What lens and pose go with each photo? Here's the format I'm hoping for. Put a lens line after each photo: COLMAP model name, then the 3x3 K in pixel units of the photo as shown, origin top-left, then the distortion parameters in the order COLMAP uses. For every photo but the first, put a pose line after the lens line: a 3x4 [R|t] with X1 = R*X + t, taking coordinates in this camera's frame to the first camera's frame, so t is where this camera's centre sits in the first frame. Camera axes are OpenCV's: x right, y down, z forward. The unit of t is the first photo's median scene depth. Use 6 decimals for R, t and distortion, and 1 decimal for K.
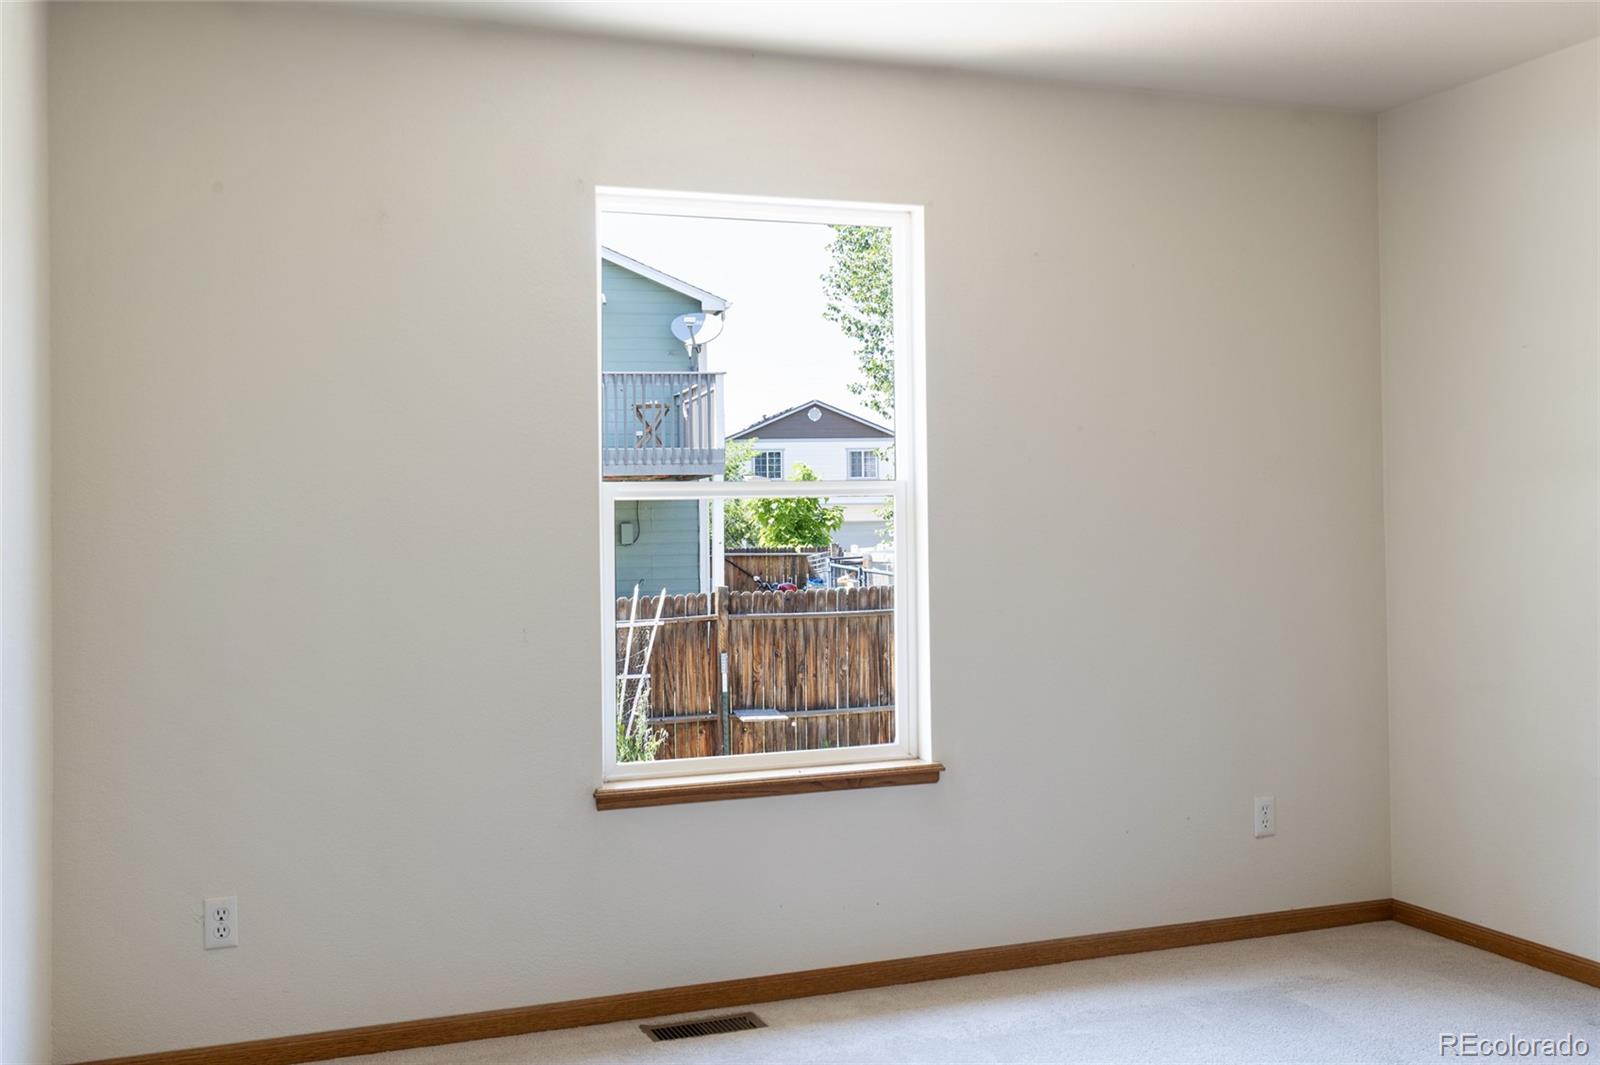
lens RADIAL K [[1558.4, 0, 798.6], [0, 1558.4, 533.5], [0, 0, 1]] dist [0.008750, 0.000000]
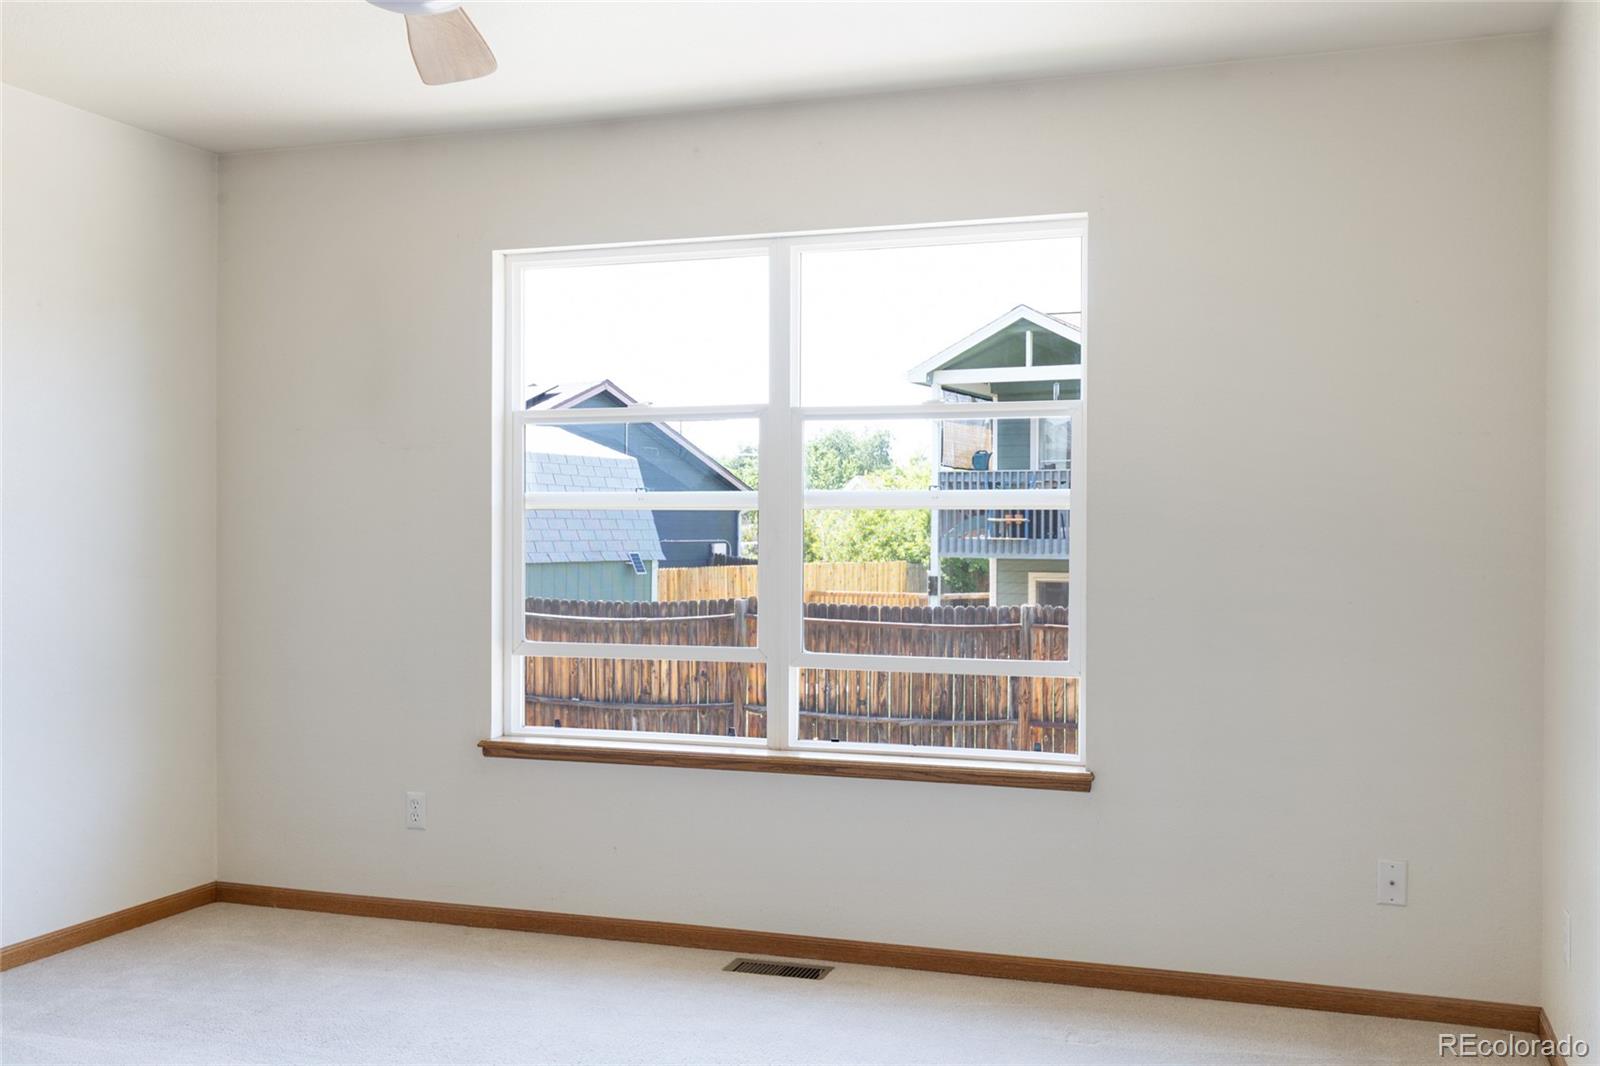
lens RADIAL K [[1558.4, 0, 800.4], [0, 1558.4, 525.9], [0, 0, 1]] dist [0.008750, 0.000000]
pose [[0.785043, 0.037184, -0.618325, 0.732590], [-0.020189, 0.999202, 0.034456, -0.054550], [0.619112, -0.014567, 0.785167, 0.136459]]
